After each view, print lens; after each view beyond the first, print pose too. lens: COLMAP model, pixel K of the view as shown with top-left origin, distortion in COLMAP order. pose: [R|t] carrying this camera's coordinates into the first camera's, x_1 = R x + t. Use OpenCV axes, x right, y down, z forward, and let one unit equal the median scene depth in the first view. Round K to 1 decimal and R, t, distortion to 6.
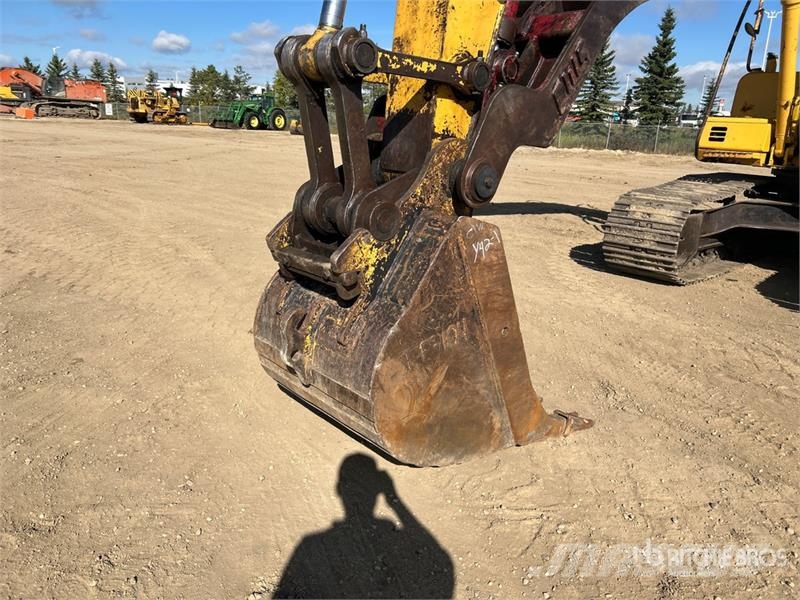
lens RADIAL K [[592.1, 0, 397.5], [0, 592.1, 305.6], [0, 0, 1]] dist [0.064206, -0.072662]
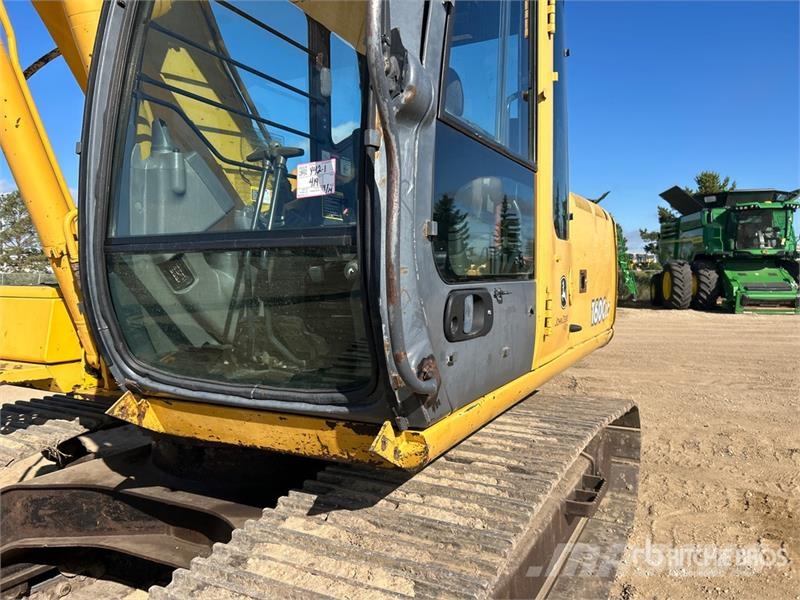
lens RADIAL K [[610.8, 0, 401.0], [0, 610.8, 302.9], [0, 0, 1]] dist [0.053403, -0.046510]
pose [[0.935232, -0.060867, 0.348763, 0.680673], [0.145188, 0.964401, -0.221022, -0.162587], [-0.322895, 0.257343, 0.910776, 0.507303]]
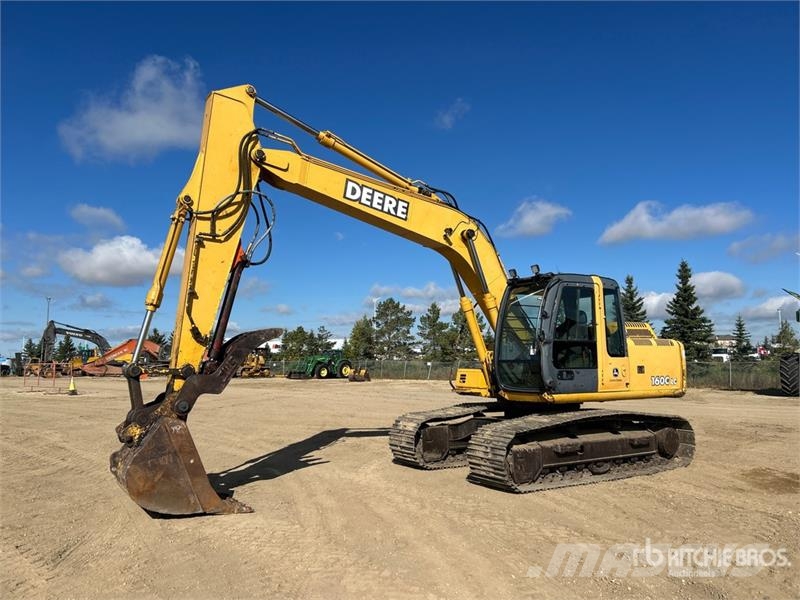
lens RADIAL K [[607.9, 0, 394.3], [0, 607.9, 306.7], [0, 0, 1]] dist [0.057114, -0.051250]
pose [[0.985866, -0.058667, -0.156928, 0.644253], [-0.006343, 0.922943, -0.384885, 0.190549], [0.167416, 0.380440, 0.909526, -0.676591]]
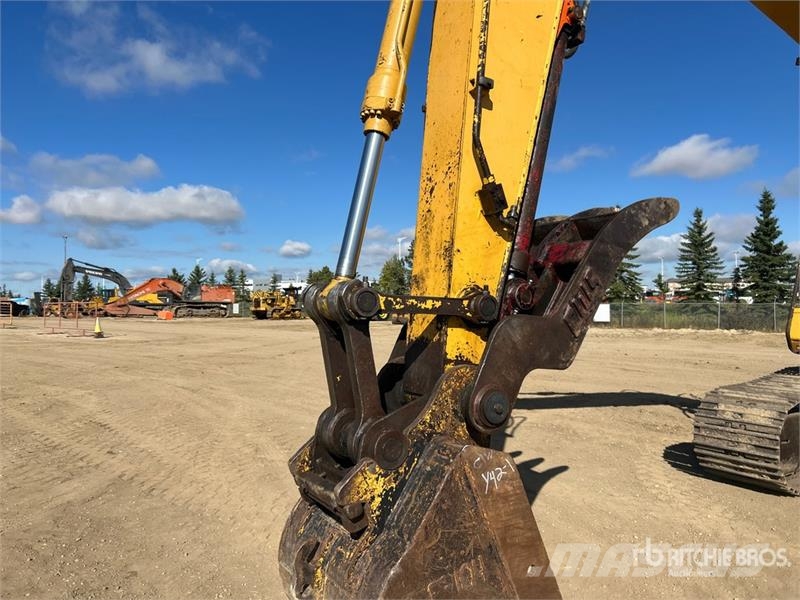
lens RADIAL K [[597.4, 0, 393.5], [0, 597.4, 303.3], [0, 0, 1]] dist [0.043784, -0.040574]
pose [[0.983643, -0.041837, -0.175204, 0.062462], [-0.013124, 0.953423, -0.301351, -0.026843], [0.179651, 0.298721, 0.937279, -0.010354]]
